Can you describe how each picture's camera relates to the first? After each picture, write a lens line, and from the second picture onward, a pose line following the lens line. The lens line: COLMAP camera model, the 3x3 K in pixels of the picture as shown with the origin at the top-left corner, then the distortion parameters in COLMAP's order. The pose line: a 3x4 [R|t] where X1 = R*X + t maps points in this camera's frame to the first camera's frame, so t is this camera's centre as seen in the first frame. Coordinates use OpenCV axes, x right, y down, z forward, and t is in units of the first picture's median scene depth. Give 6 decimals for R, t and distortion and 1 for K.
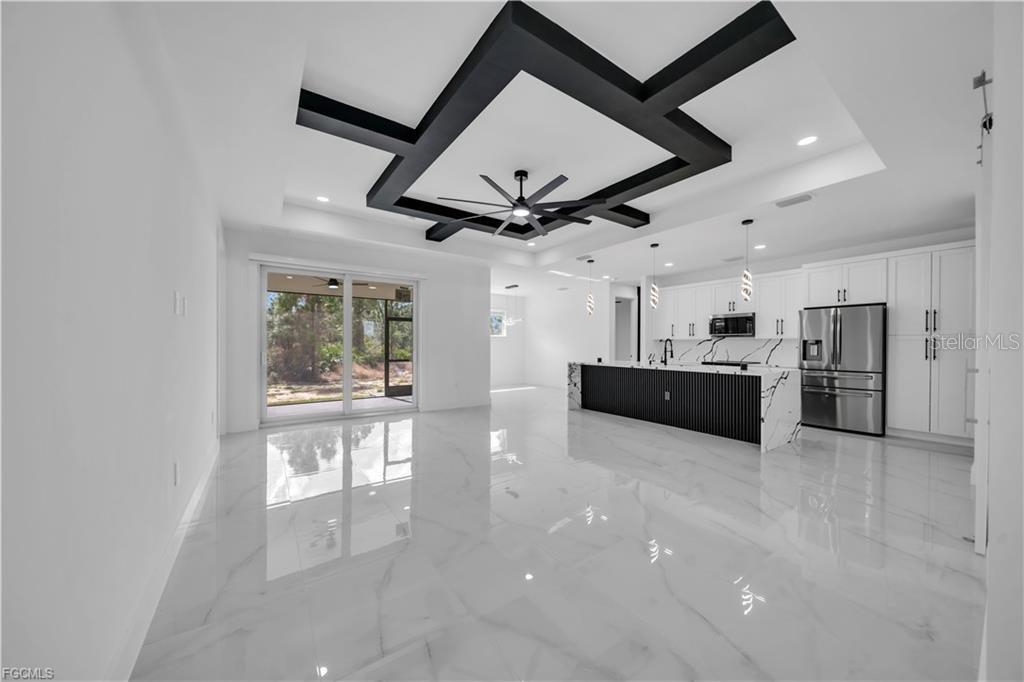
lens RADIAL K [[355.8, 0, 514.1], [0, 355.8, 343.8], [0, 0, 1]] dist [0.002046, 0.000137]
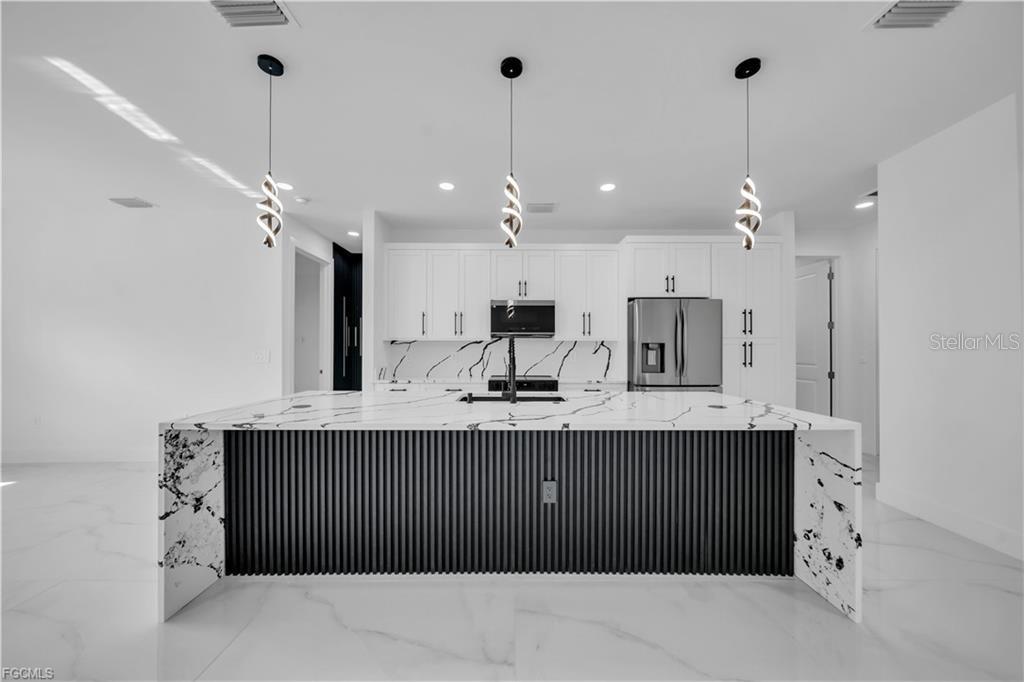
lens RADIAL K [[355.8, 0, 513.2], [0, 355.8, 342.7], [0, 0, 1]] dist [0.002046, 0.000137]
pose [[0.568895, 0.005939, 0.822389, 0.085183], [-0.000122, 0.999975, -0.007137, -0.005079], [-0.822410, 0.003960, 0.568881, 0.655305]]
